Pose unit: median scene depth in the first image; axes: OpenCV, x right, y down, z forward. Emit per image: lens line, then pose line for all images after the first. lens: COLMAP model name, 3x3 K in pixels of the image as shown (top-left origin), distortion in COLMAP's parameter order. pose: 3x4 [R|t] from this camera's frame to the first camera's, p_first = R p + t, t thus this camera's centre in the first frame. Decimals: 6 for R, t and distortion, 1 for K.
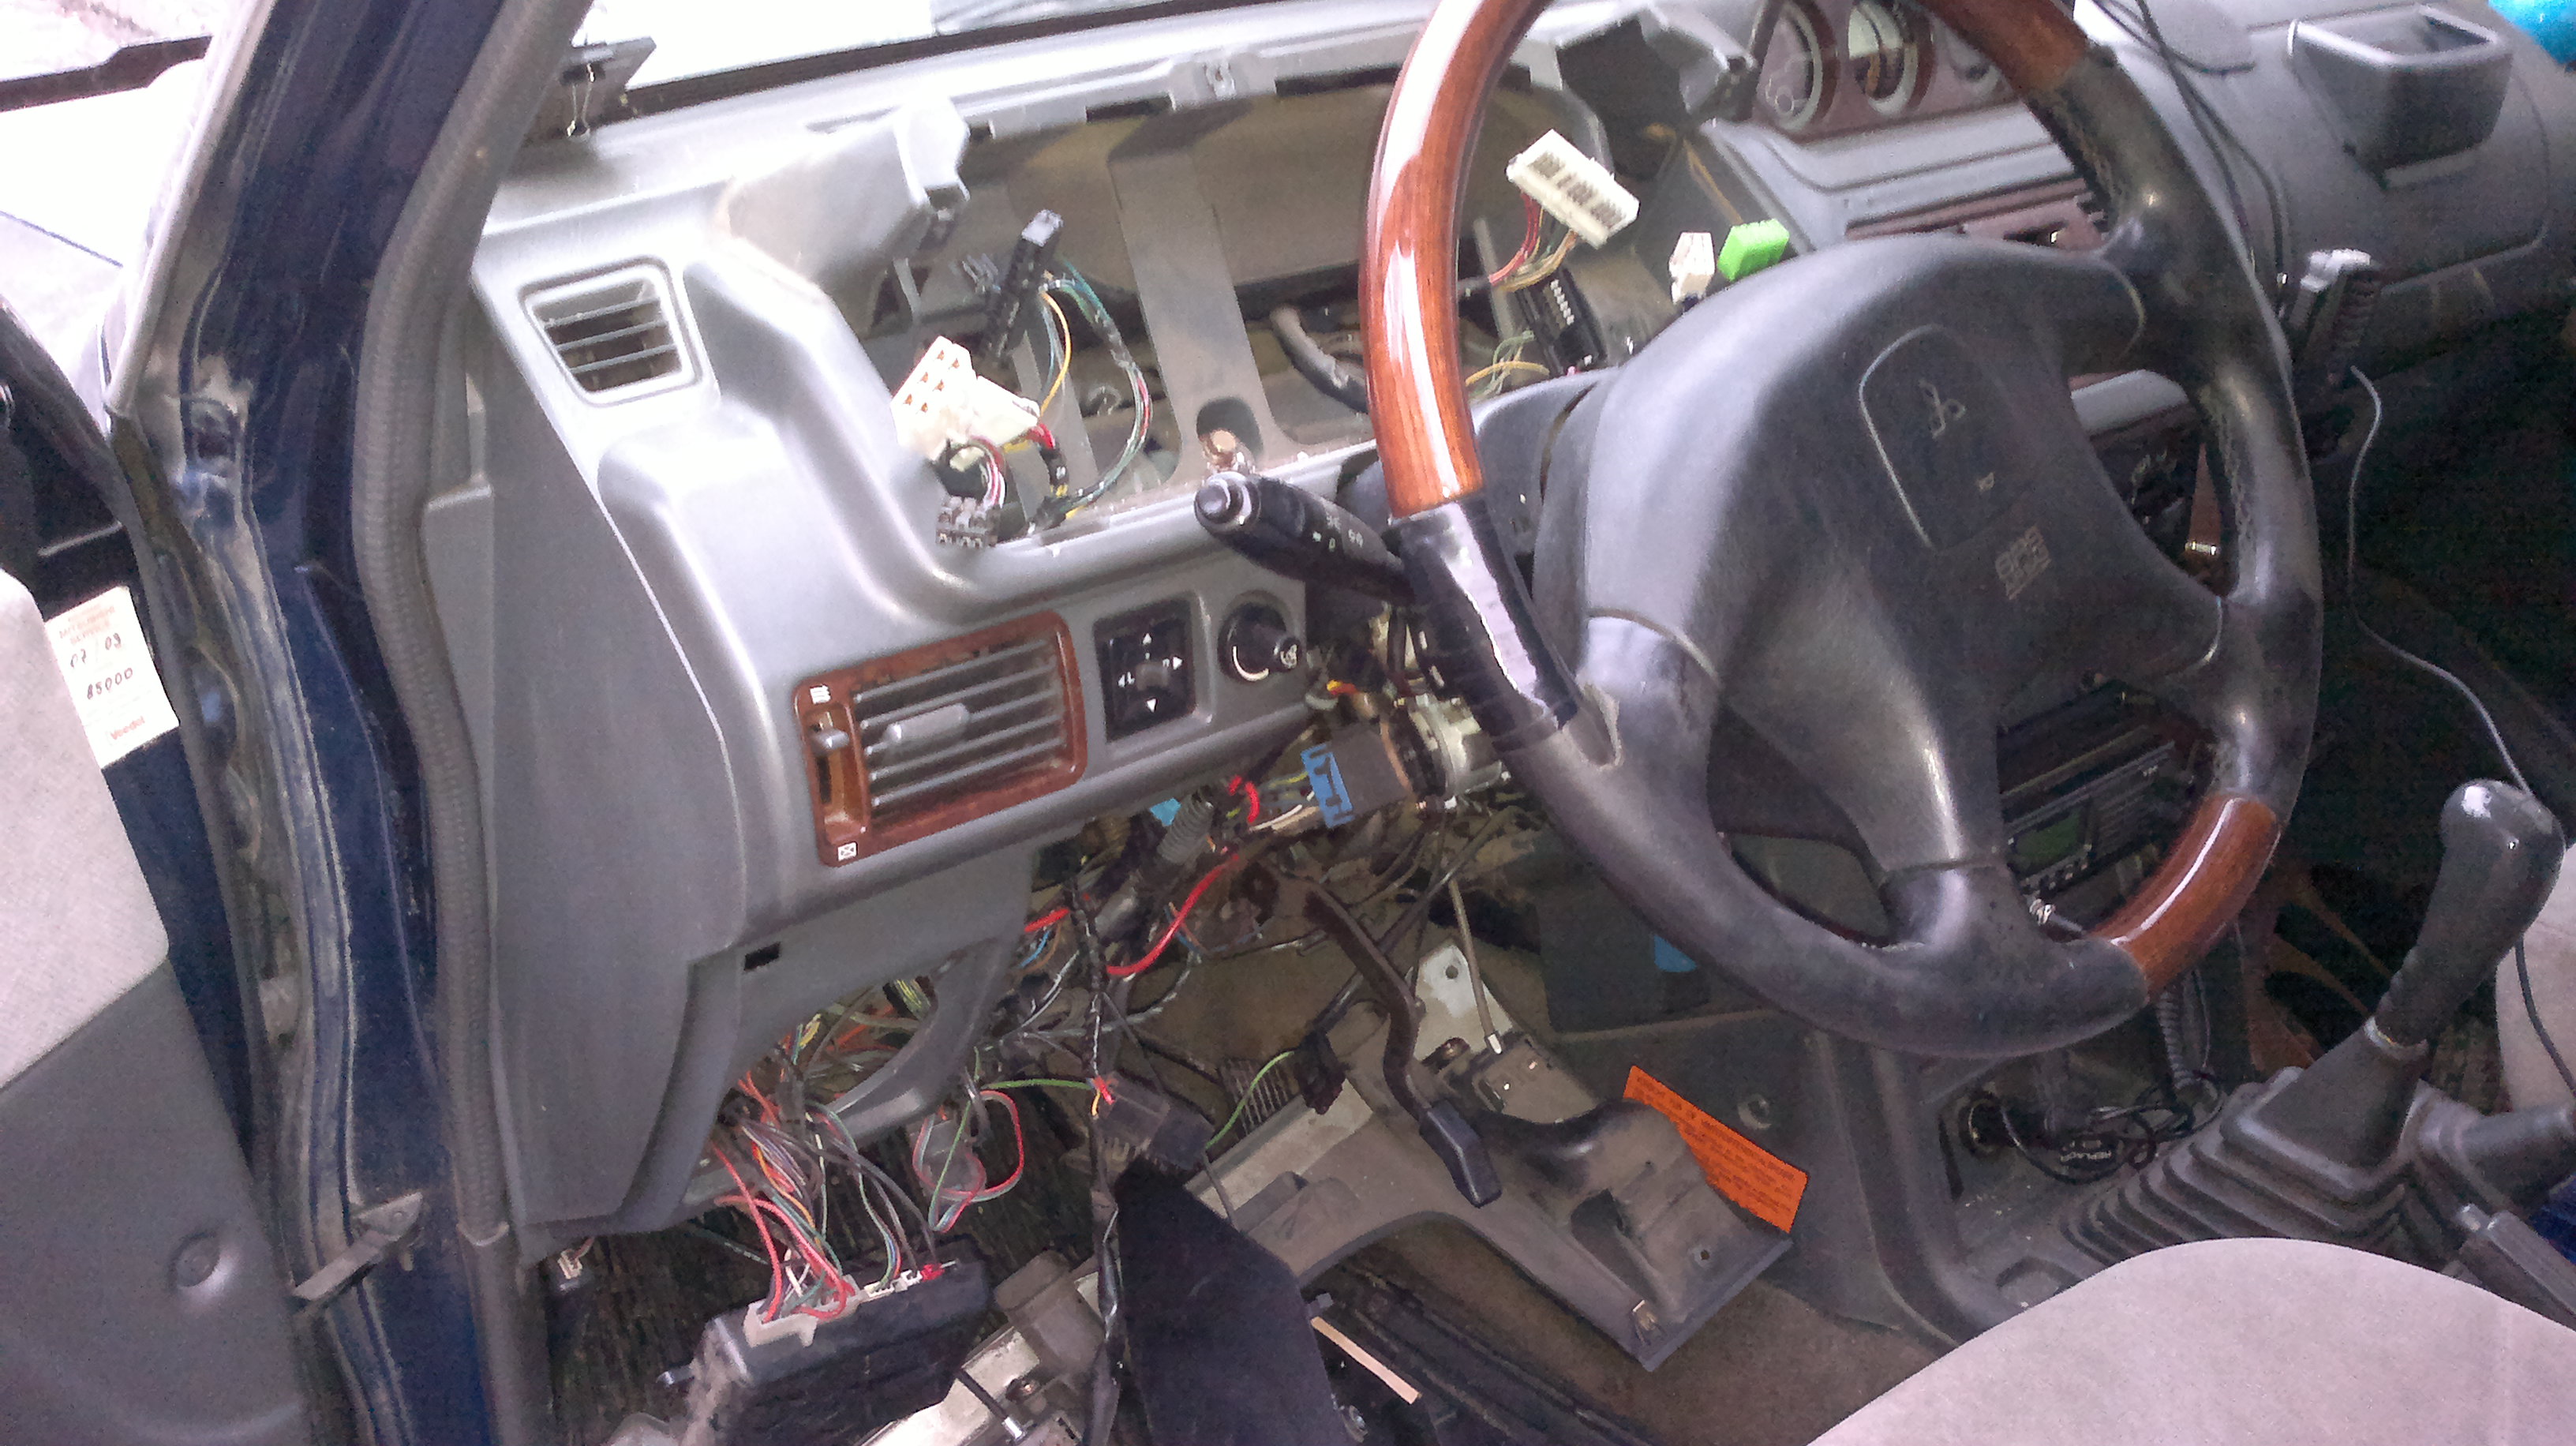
lens RADIAL K [[2517.0, 0, 1288.0], [0, 2517.0, 723.0], [0, 0, 1]] dist [0.026270, -0.144415]
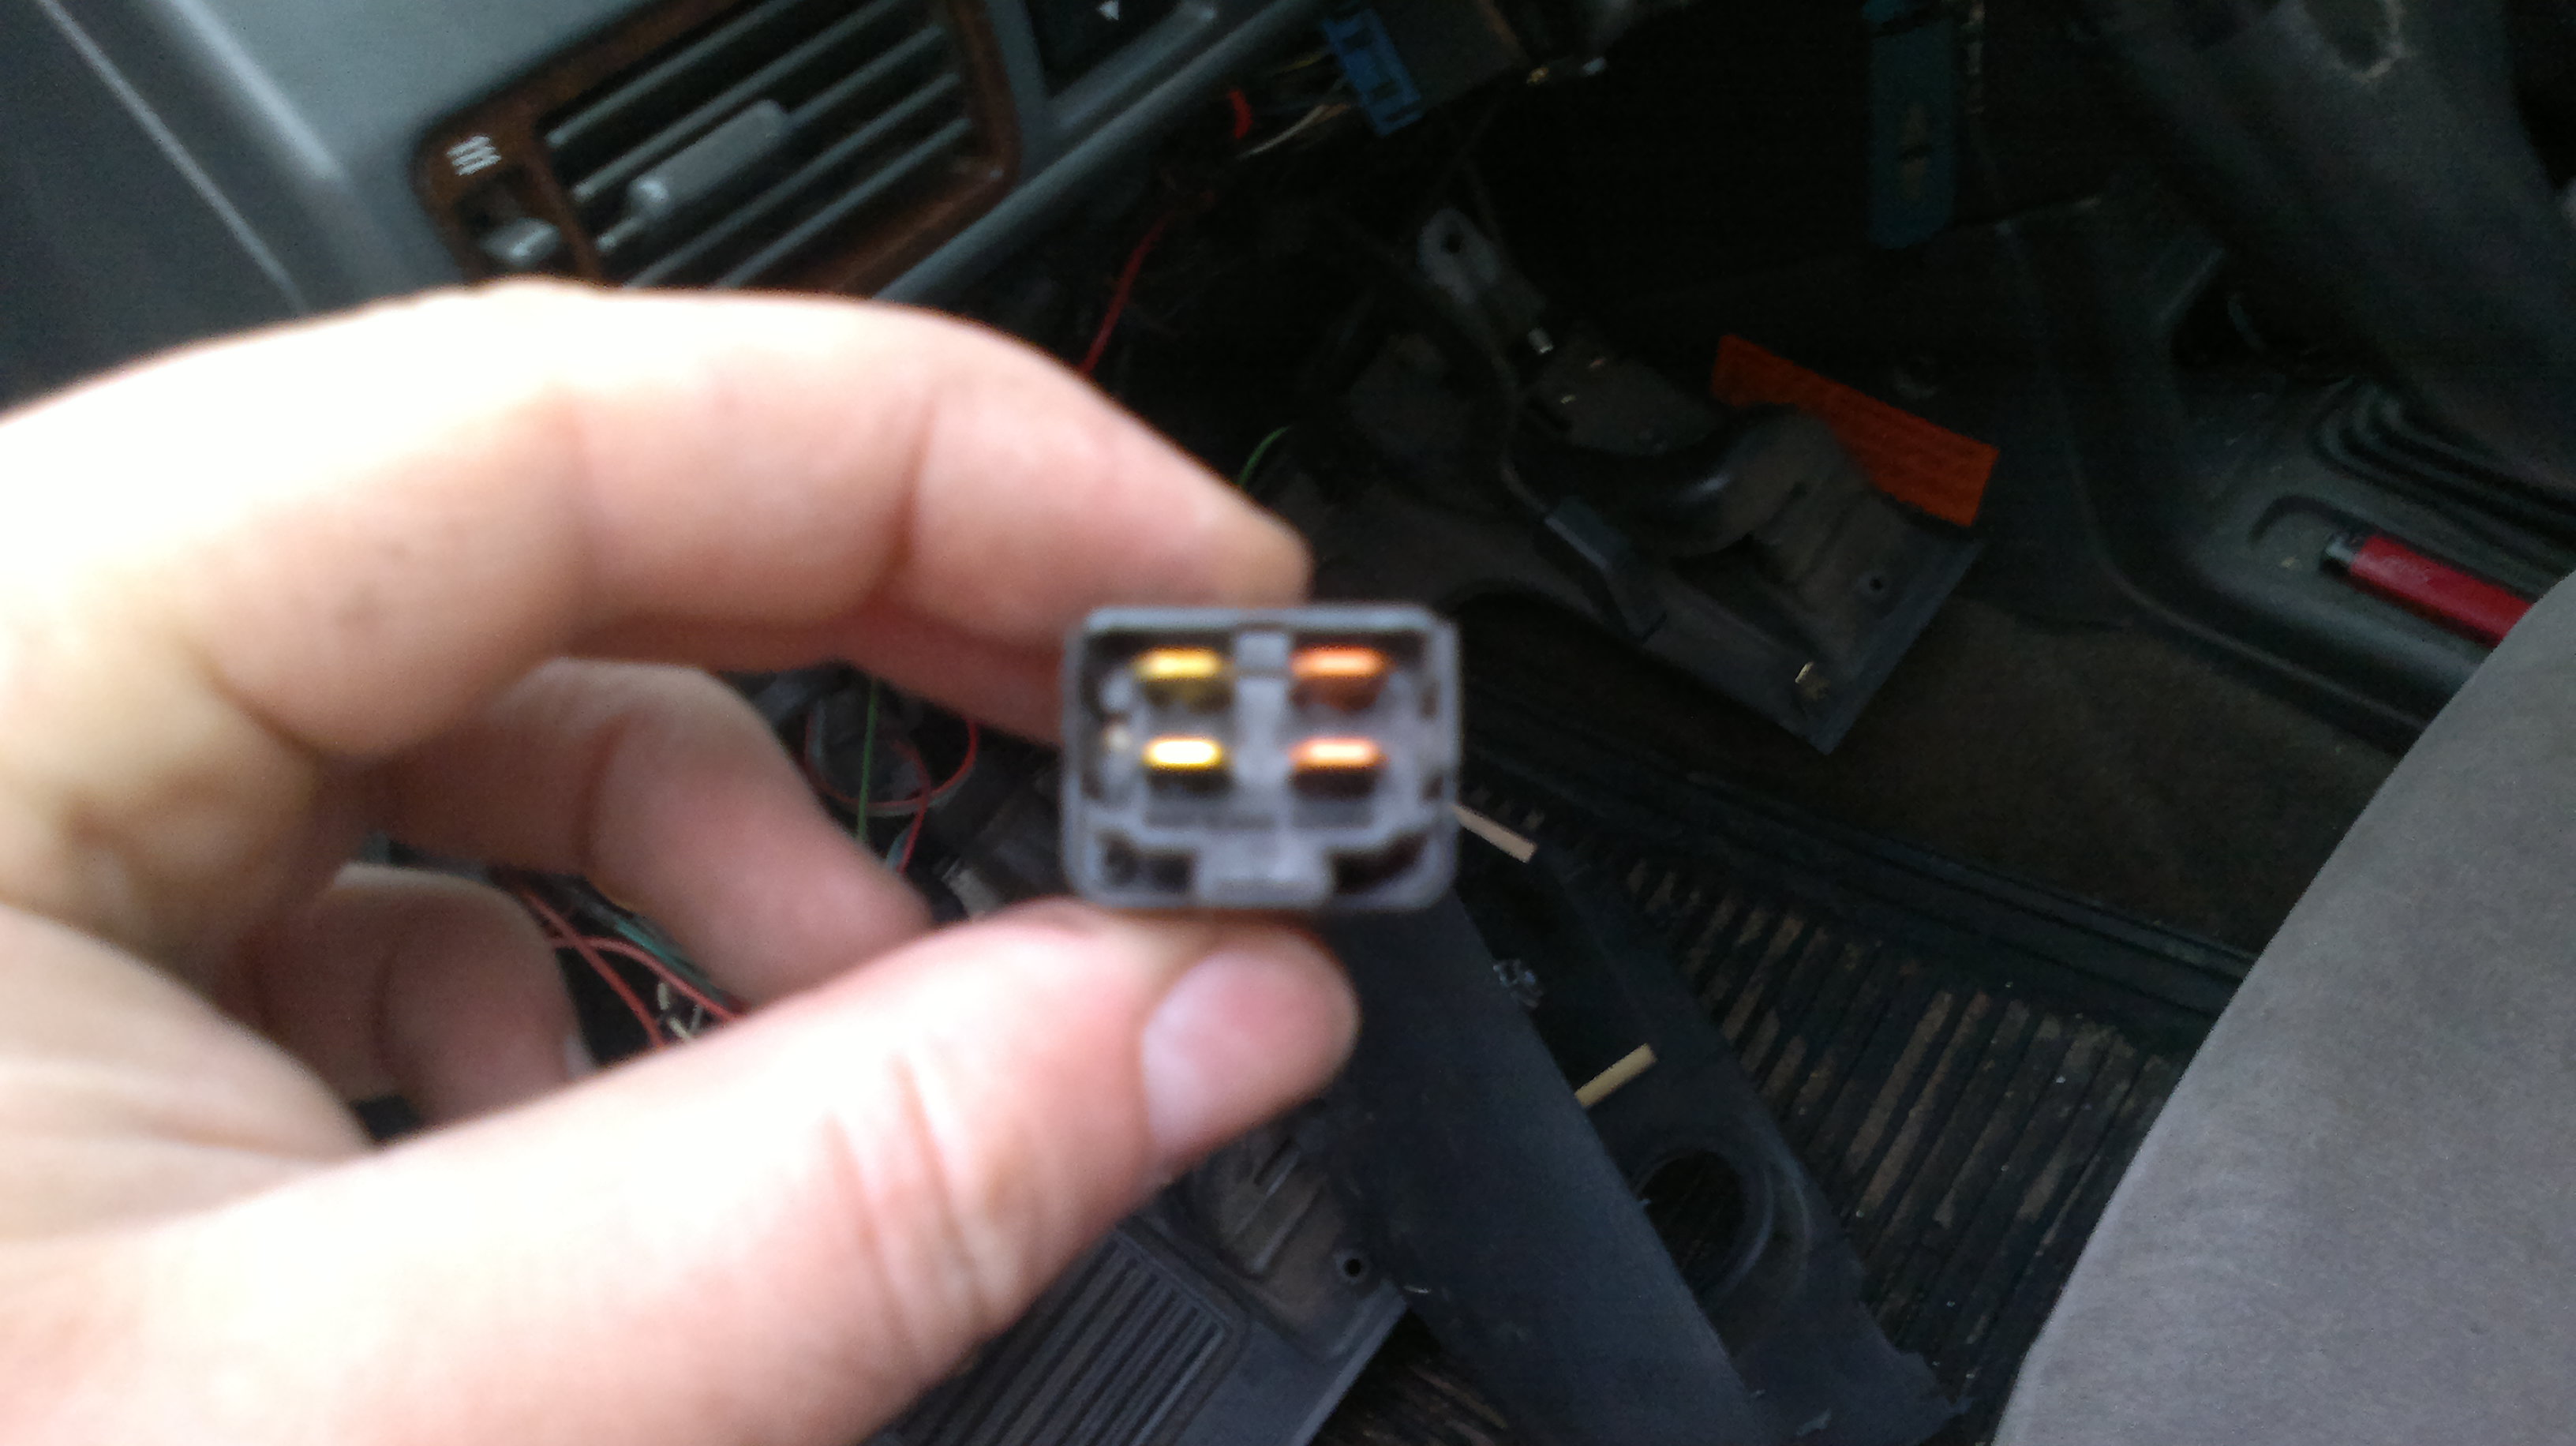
lens RADIAL K [[2517.0, 0, 1288.0], [0, 2517.0, 723.0], [0, 0, 1]] dist [0.026270, -0.144415]
pose [[0.979182, -0.193748, 0.060536, -0.071469], [0.161972, 0.925535, 0.342273, -0.039607], [-0.122343, -0.325342, 0.937648, 0.419431]]
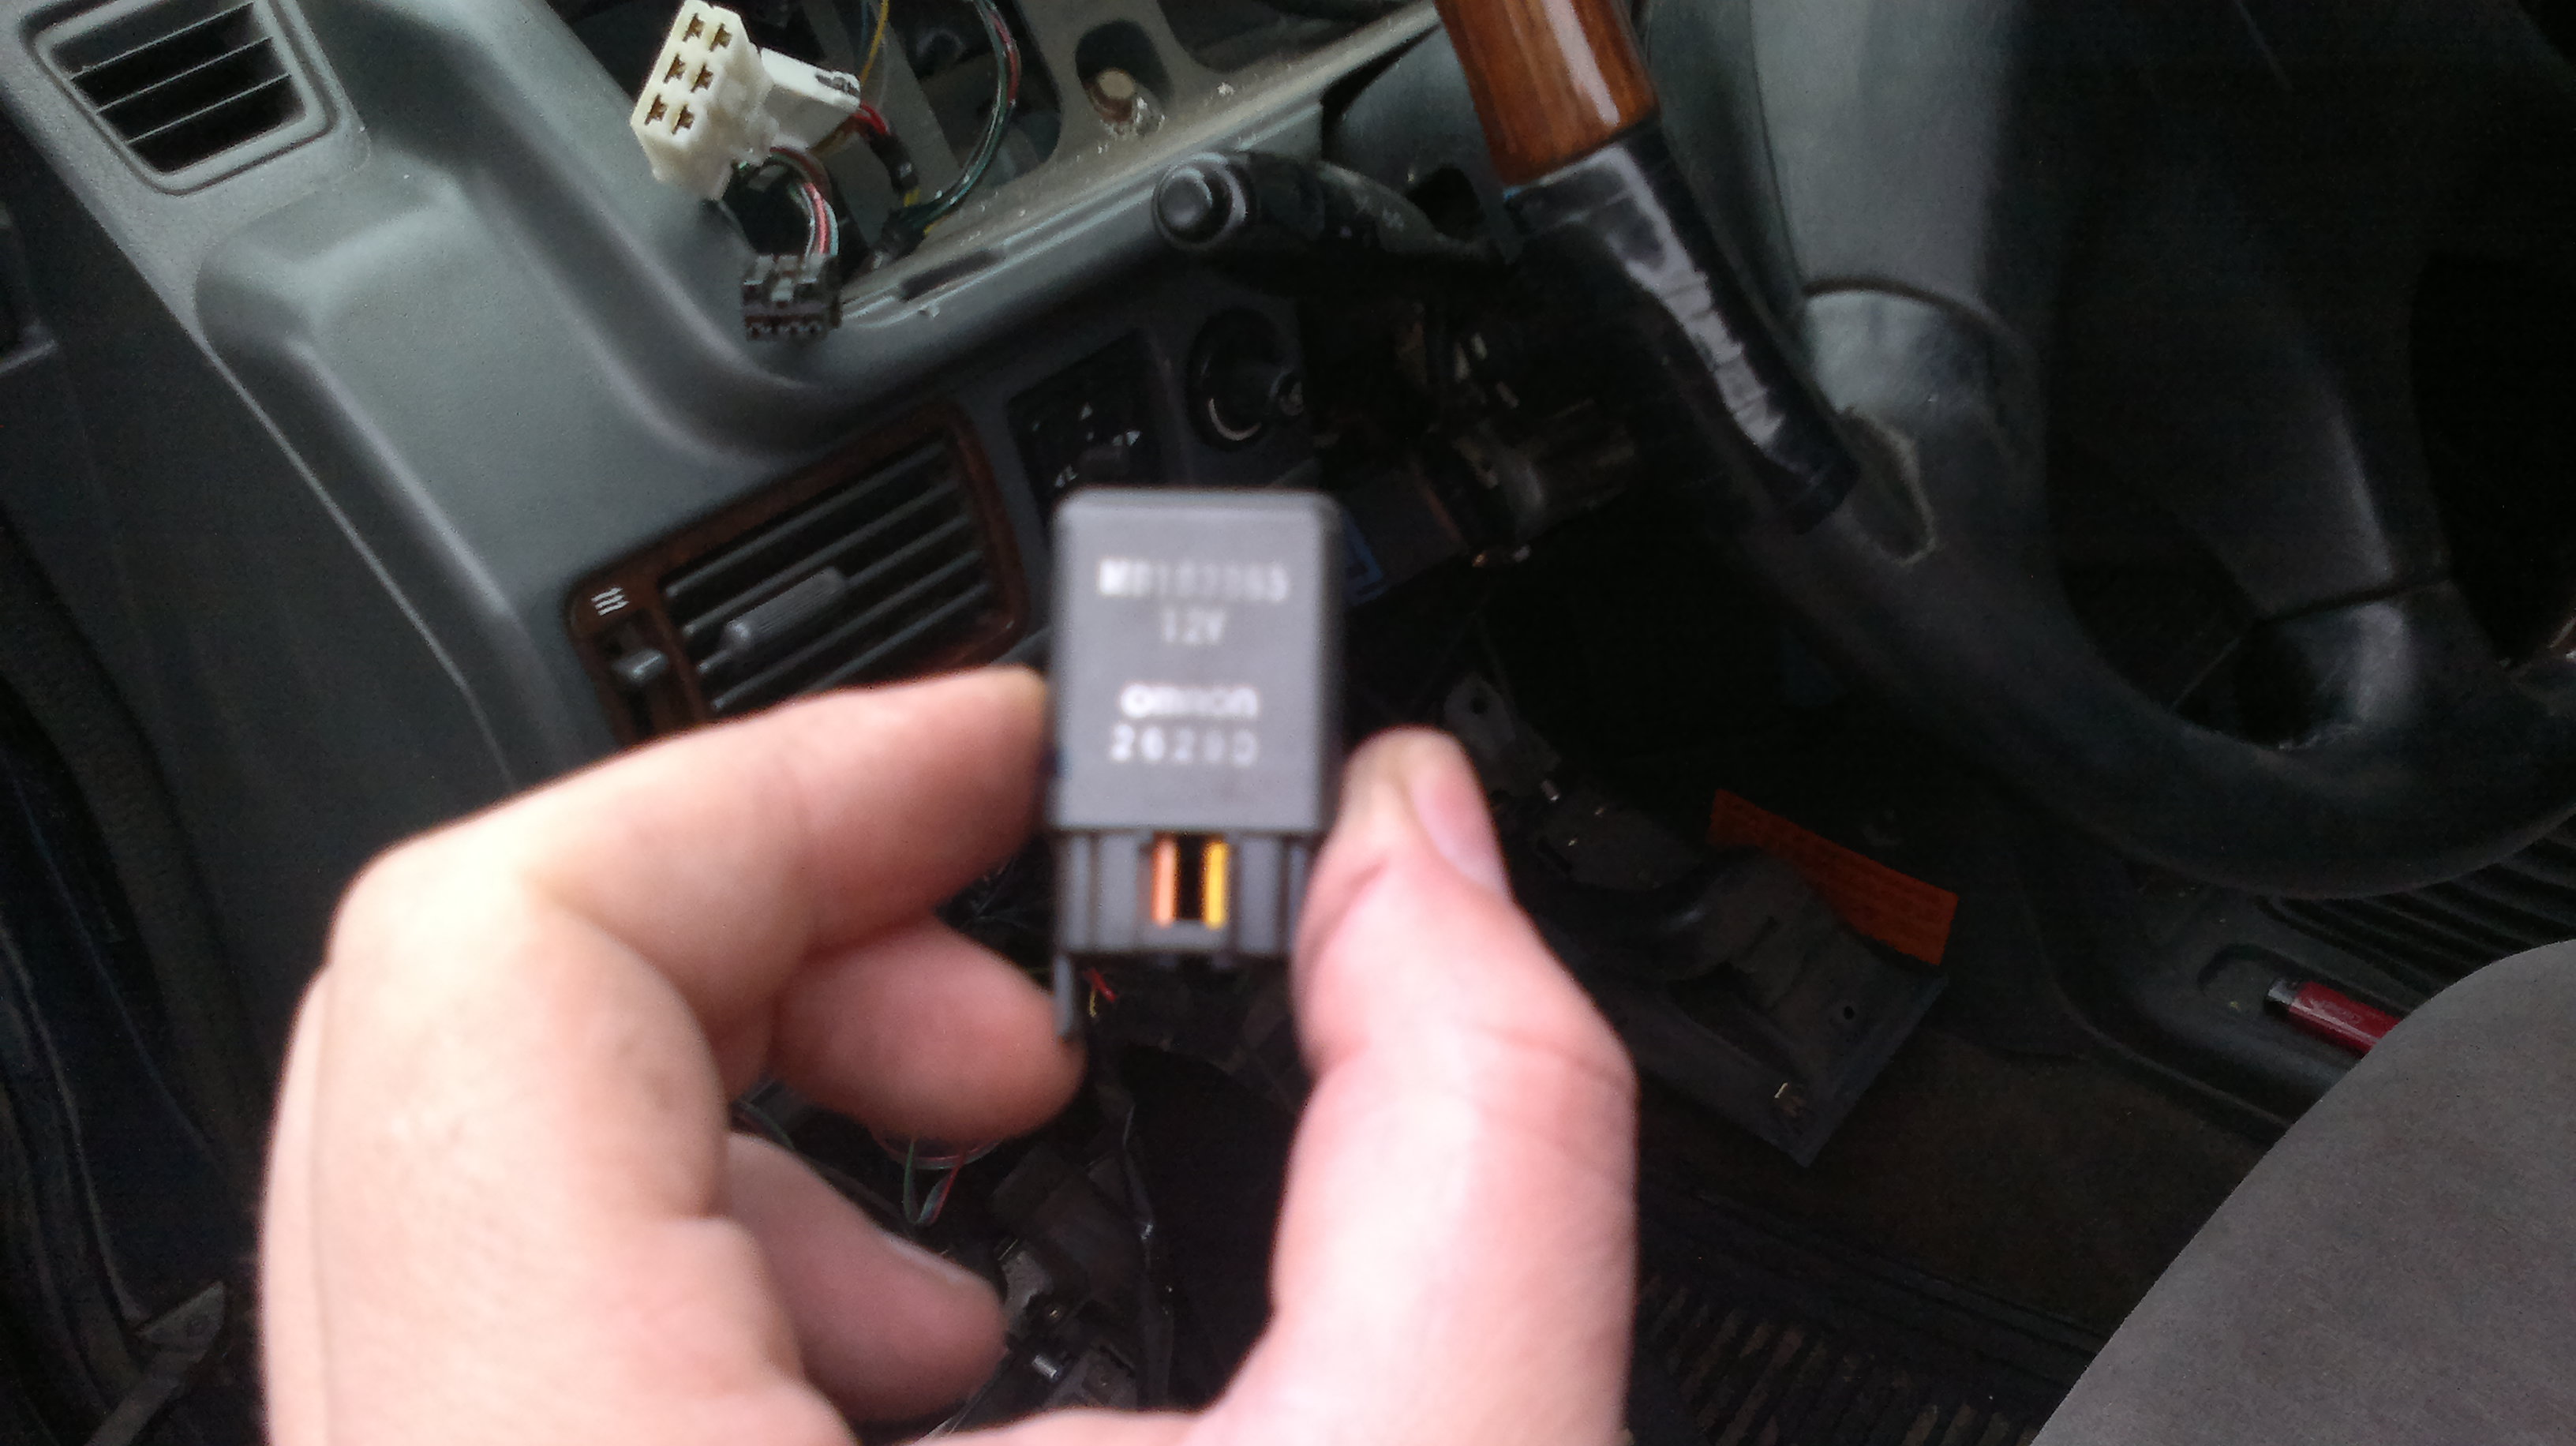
lens RADIAL K [[2521.0, 0, 1283.8], [0, 2521.0, 756.5], [0, 0, 1]] dist [0.017217, -0.138674]
pose [[0.986379, -0.160867, 0.034330, -0.037935], [0.153060, 0.974070, 0.166617, -0.043010], [-0.060243, -0.159093, 0.985424, 0.292131]]
